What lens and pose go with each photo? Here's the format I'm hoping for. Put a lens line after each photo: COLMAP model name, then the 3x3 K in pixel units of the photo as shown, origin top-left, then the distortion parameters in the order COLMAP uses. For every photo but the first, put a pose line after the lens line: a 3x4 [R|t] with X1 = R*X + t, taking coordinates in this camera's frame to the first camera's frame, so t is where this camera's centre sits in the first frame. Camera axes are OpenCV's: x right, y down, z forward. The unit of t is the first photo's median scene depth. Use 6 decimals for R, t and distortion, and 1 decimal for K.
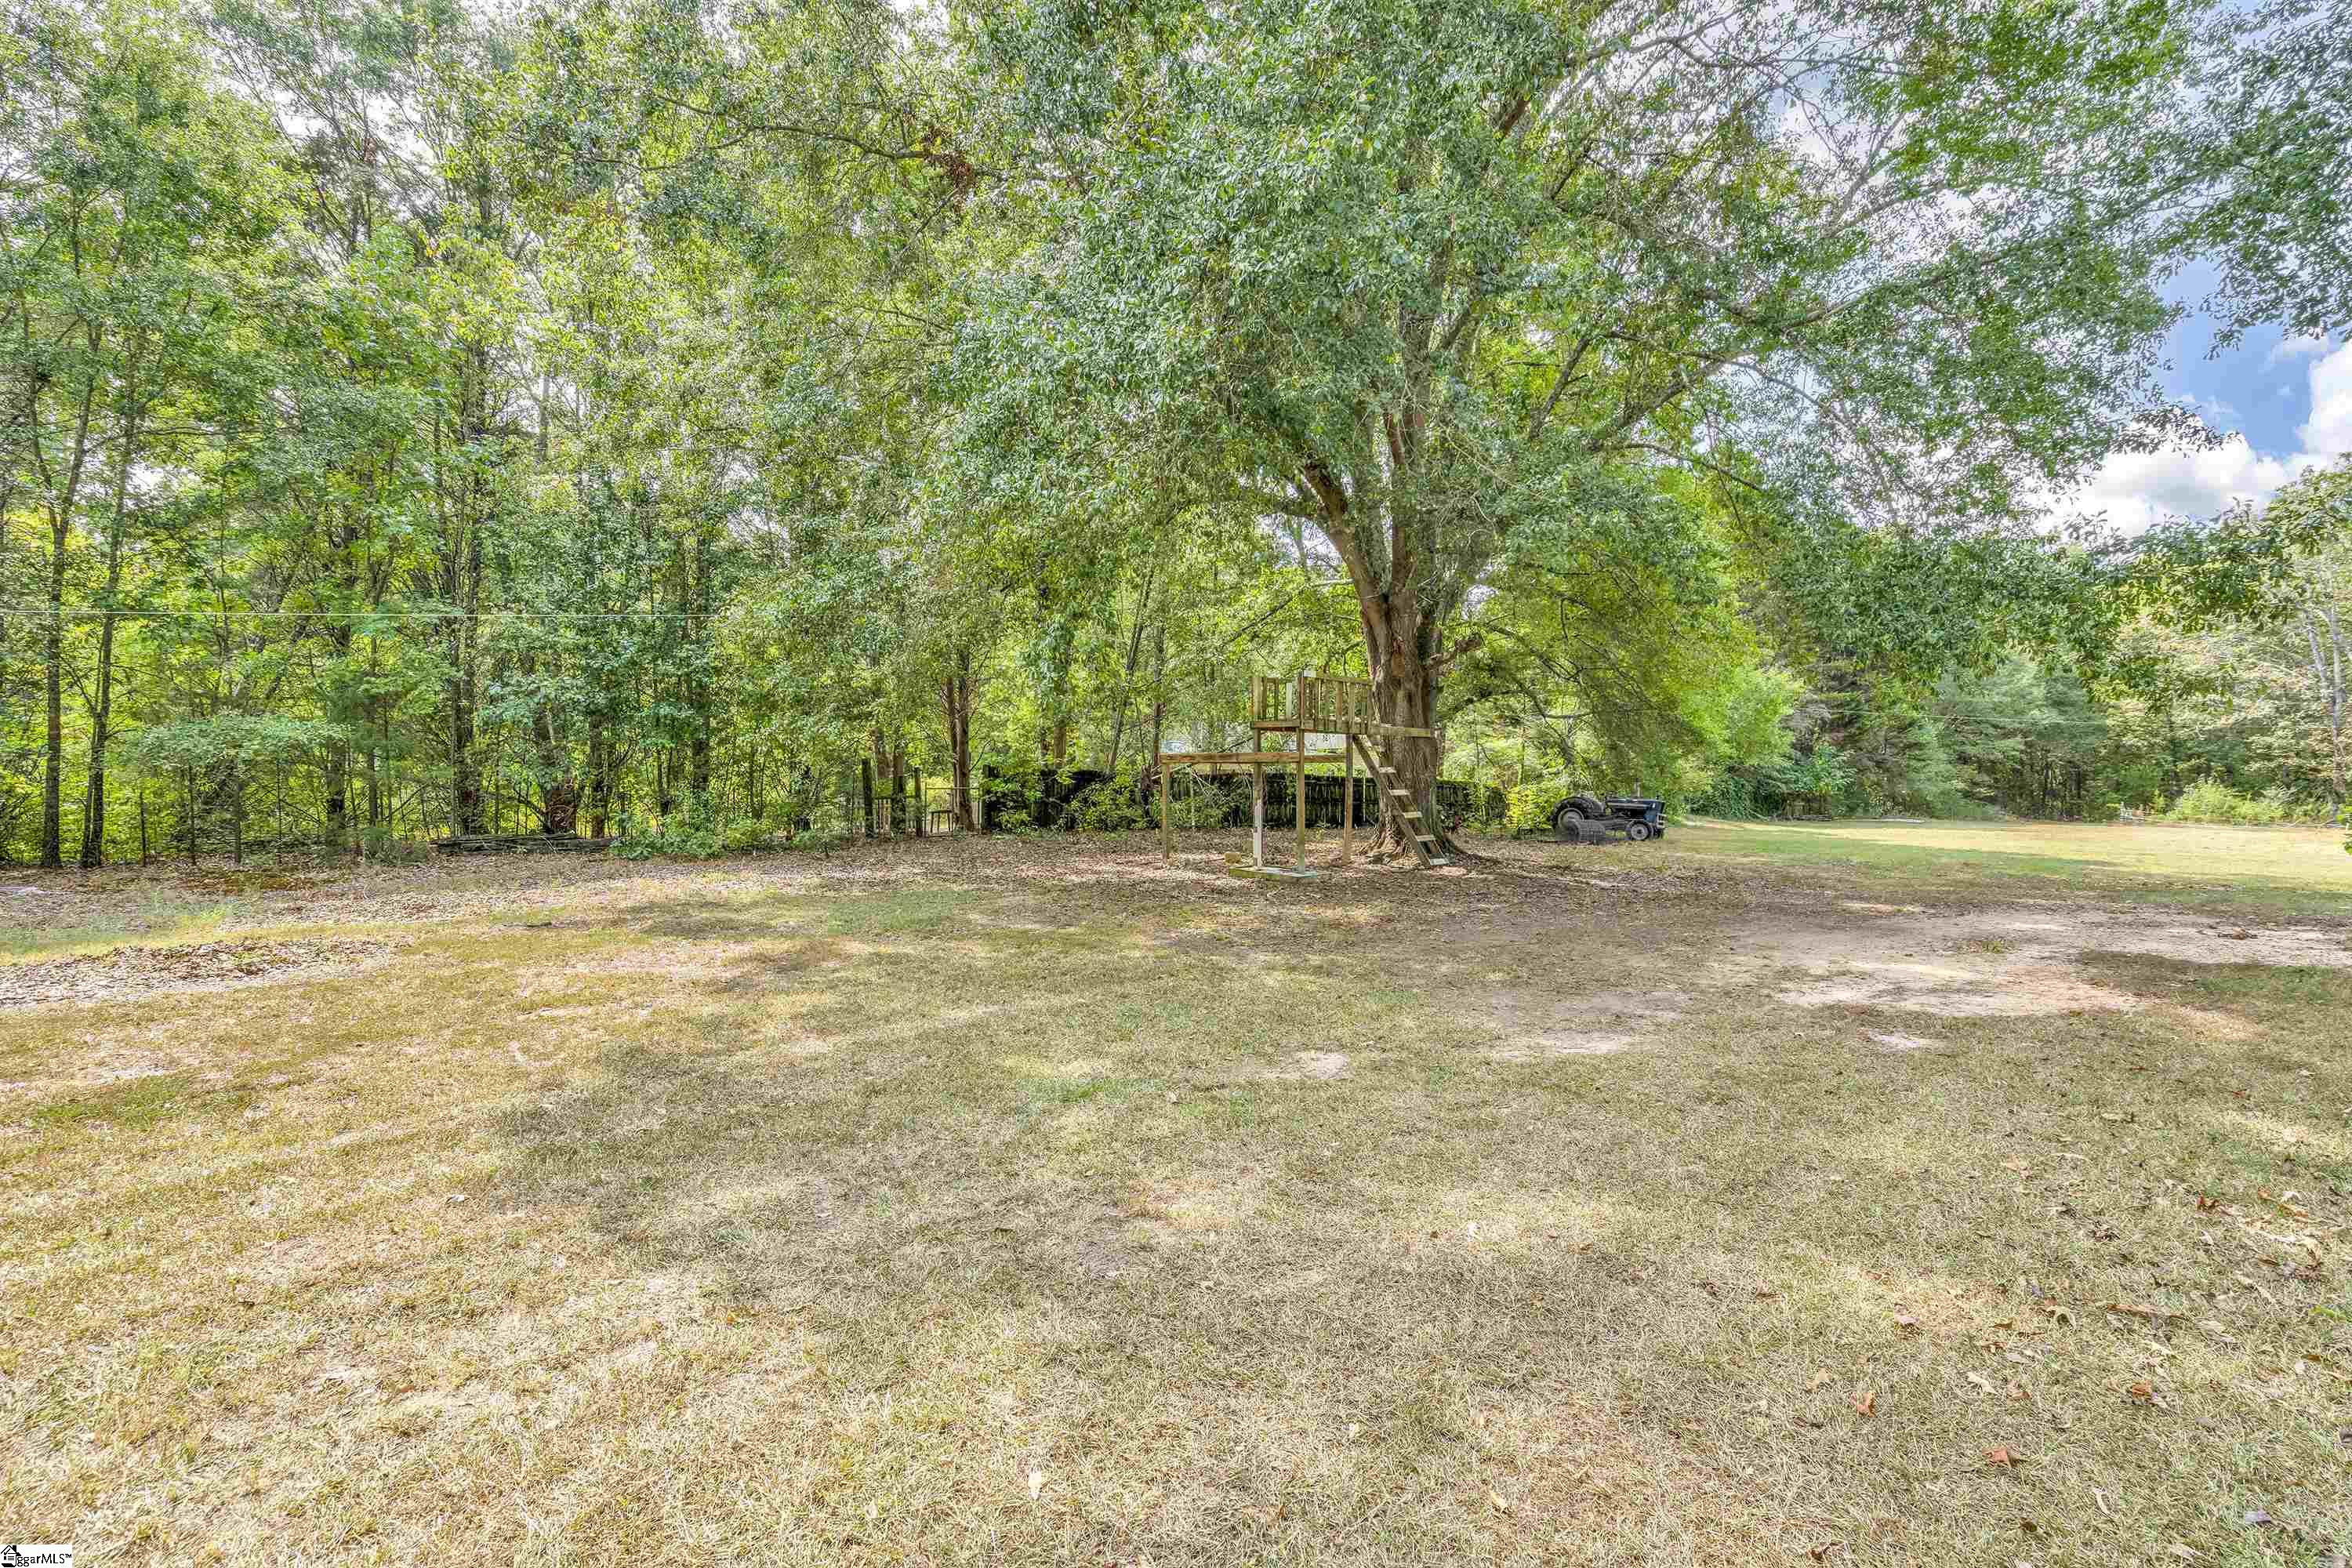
lens RADIAL K [[1076.1, 0, 1176.0], [0, 1076.1, 784.0], [0, 0, 1]] dist [0.001968, 0.000252]
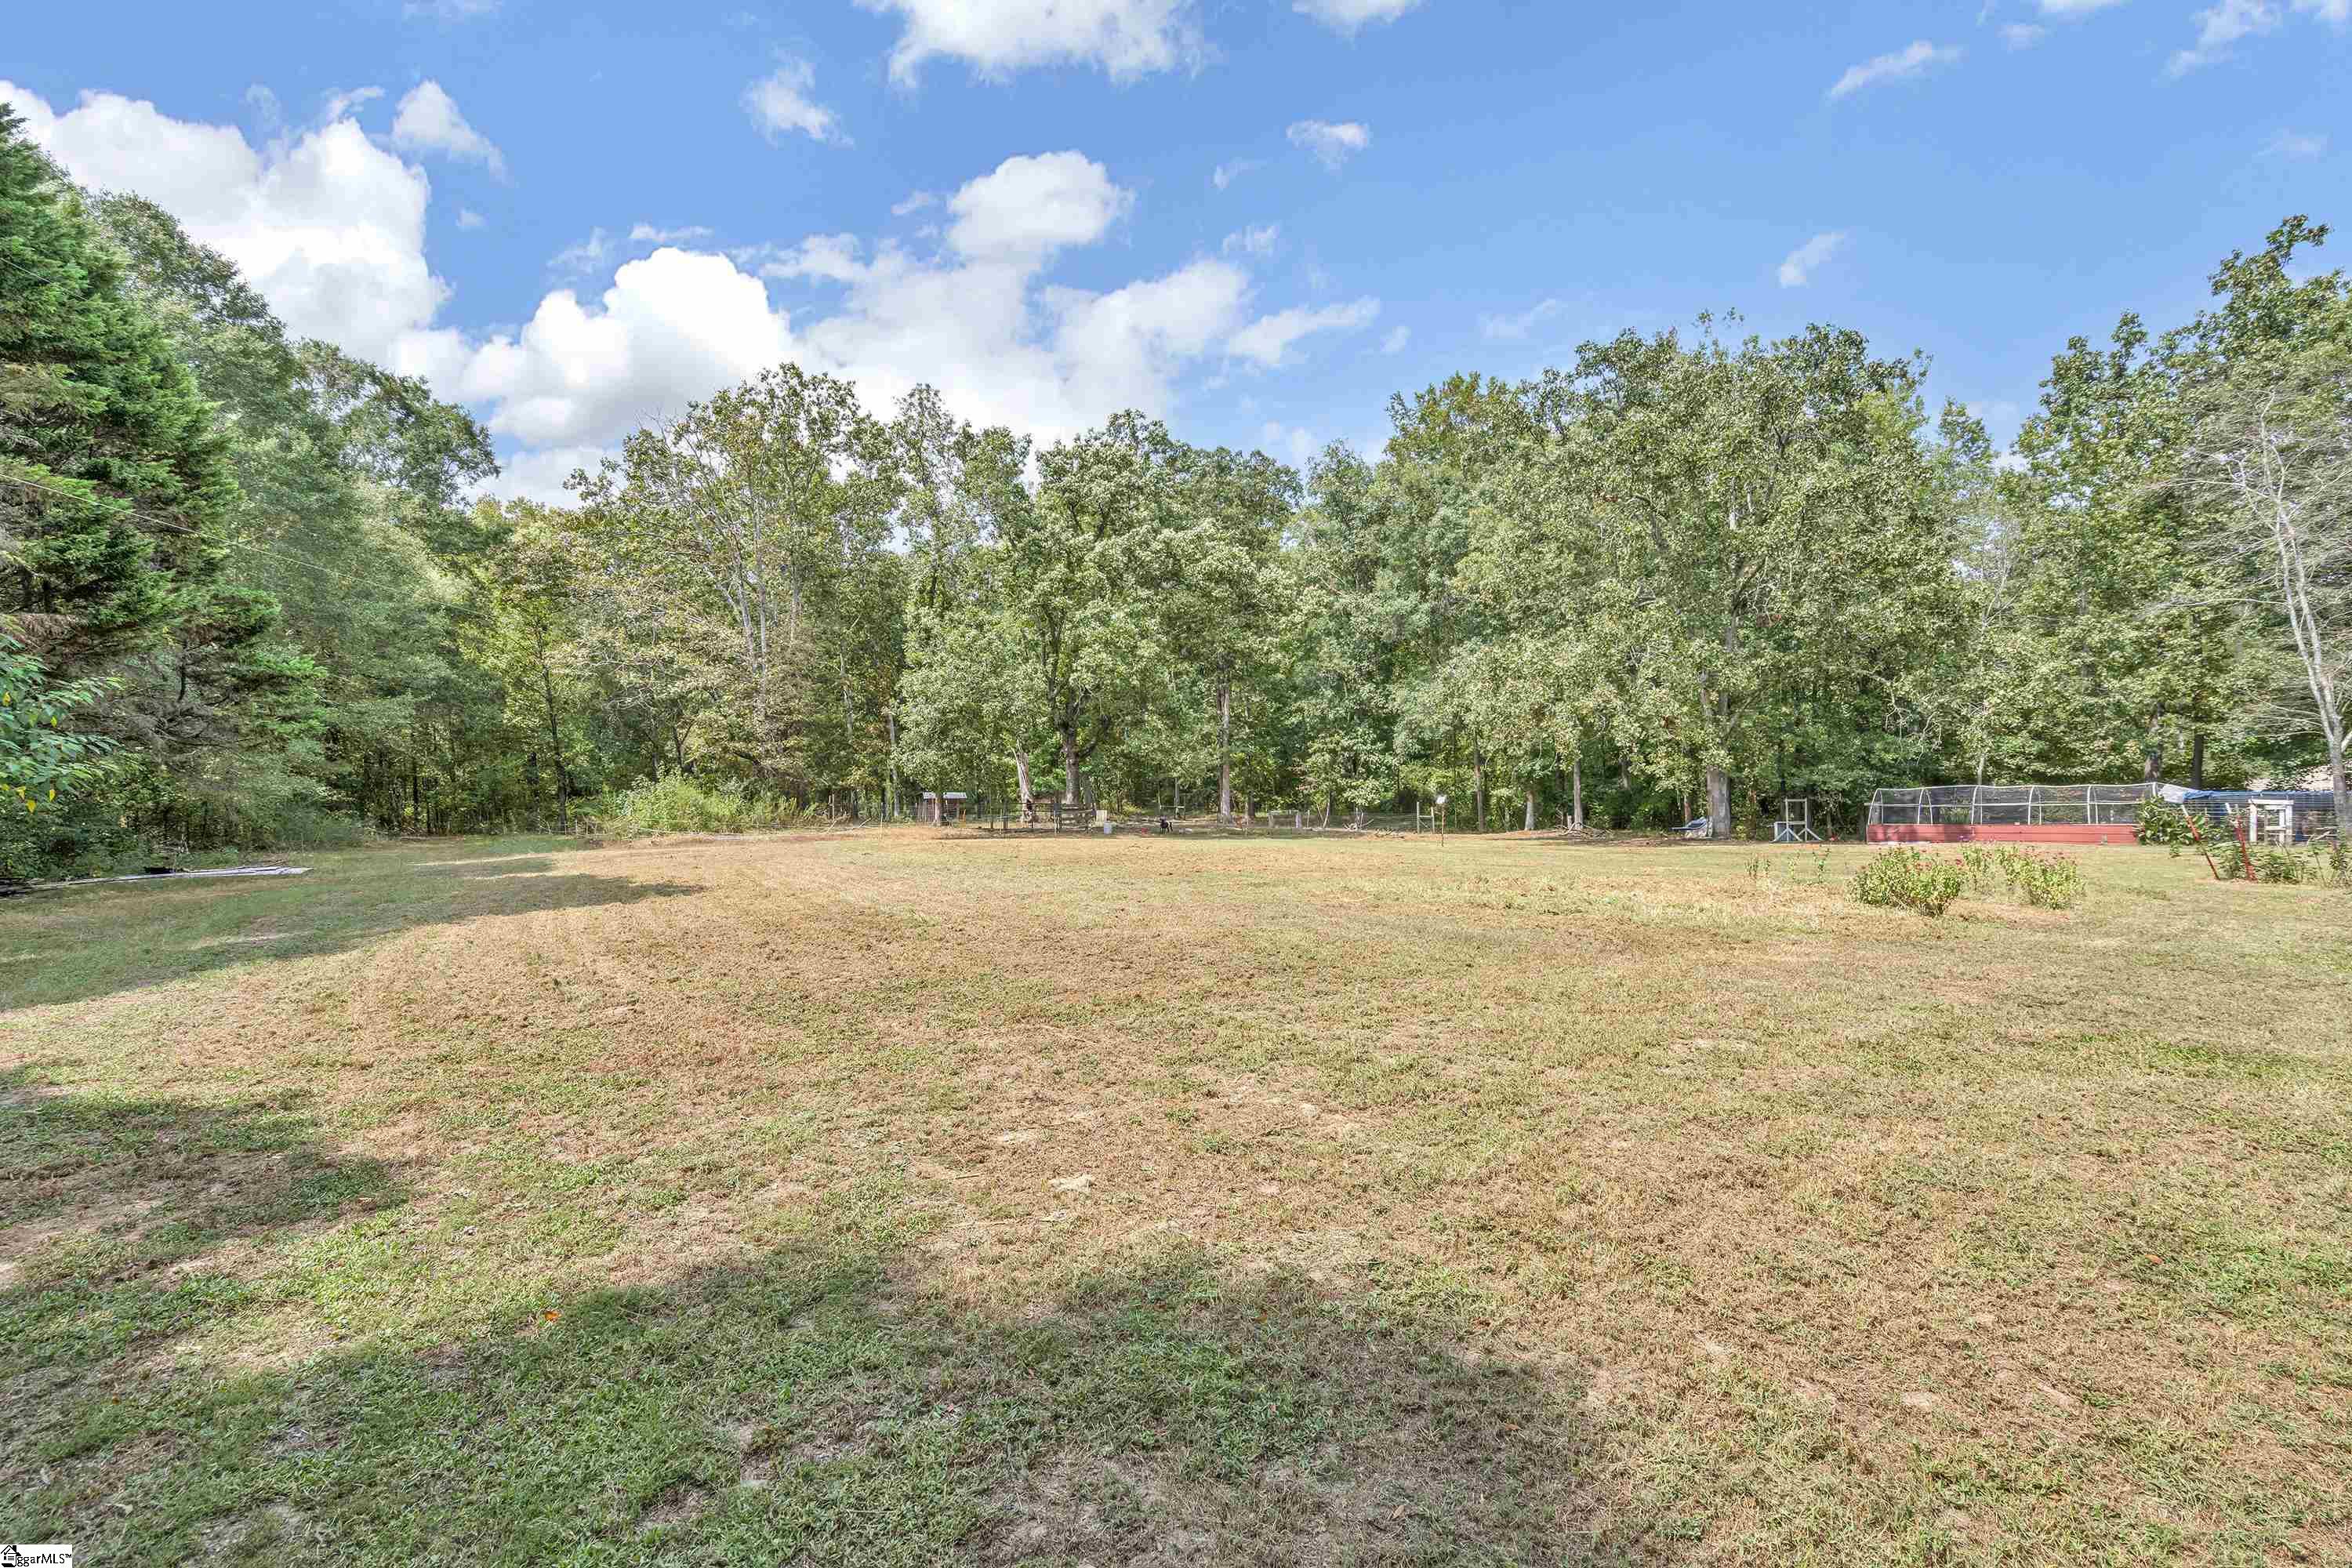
lens RADIAL K [[1079.1, 0, 1176.0], [0, 1079.1, 784.0], [0, 0, 1]] dist [0.015211, 0.000480]
pose [[0.166483, -0.012637, 0.985963, 0.313225], [0.013481, 0.999854, 0.010539, 0.002970], [-0.985952, 0.011537, 0.166629, 0.553659]]
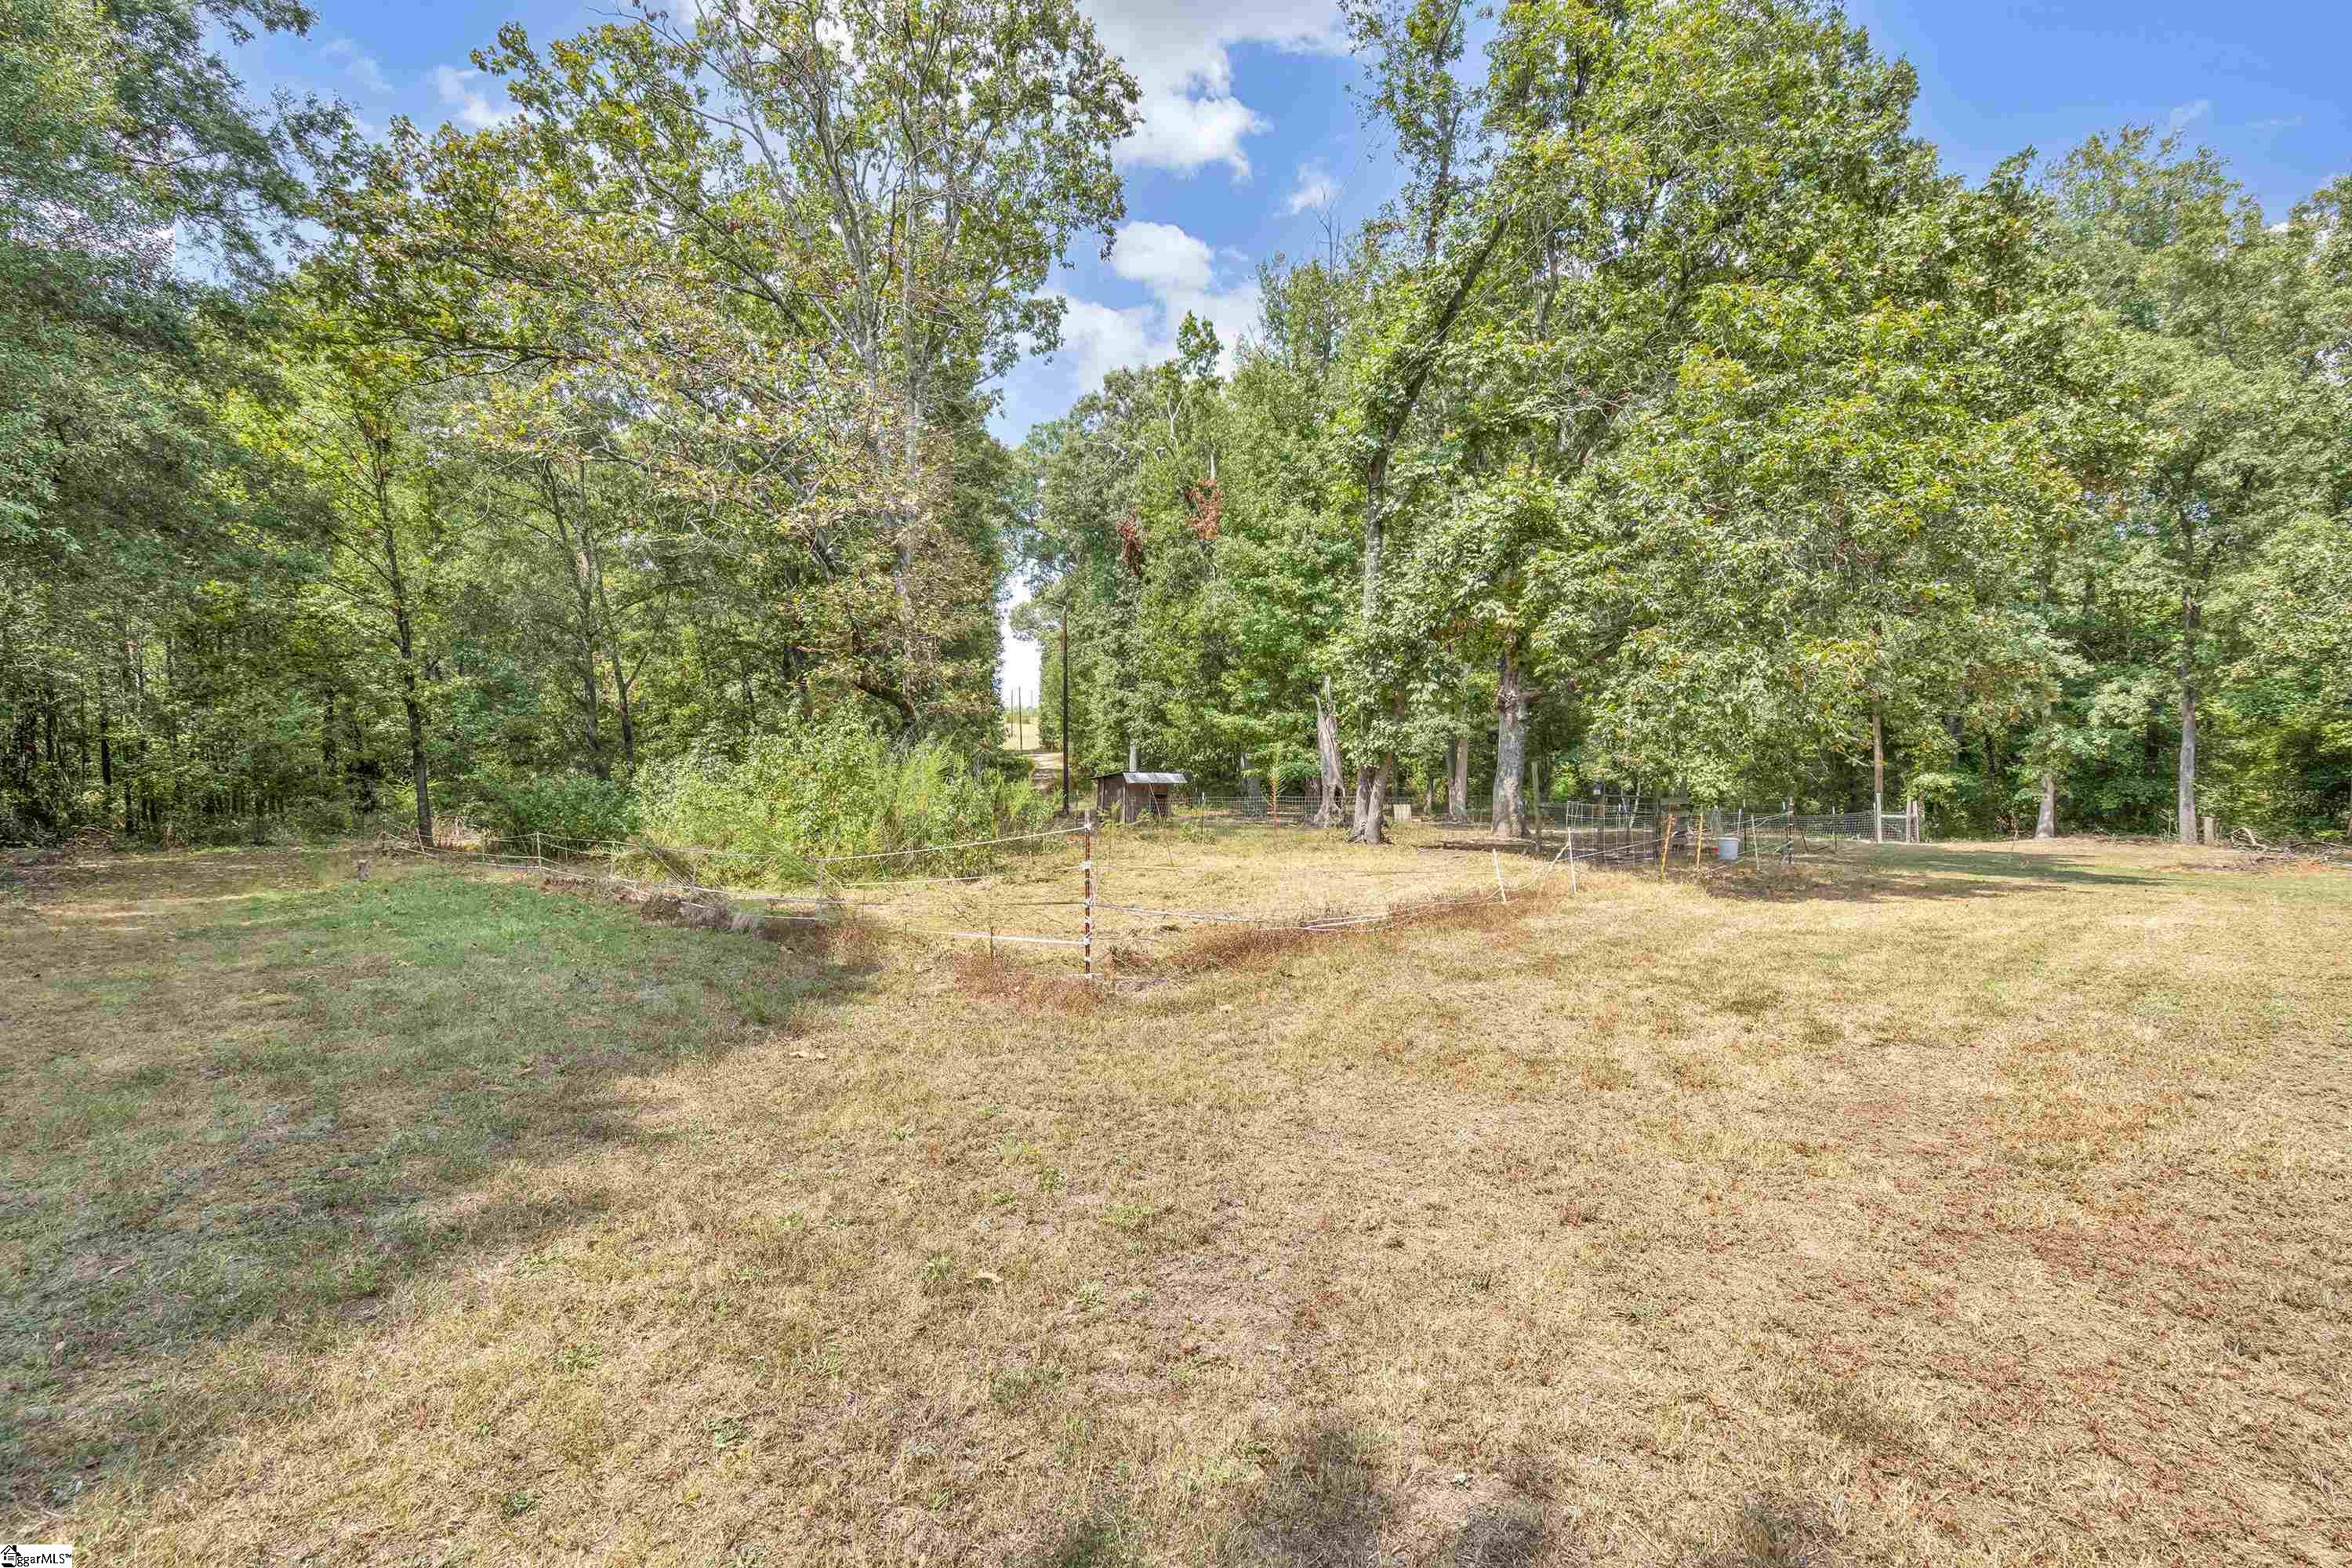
lens RADIAL K [[1052.6, 0, 1176.0], [0, 1052.6, 784.0], [0, 0, 1]] dist [0.000386, 0.000234]
pose [[-0.008986, -0.025475, 0.999635, 0.682654], [0.002232, 0.999672, 0.025496, 0.010401], [-0.999957, 0.002461, -0.008926, 0.907264]]
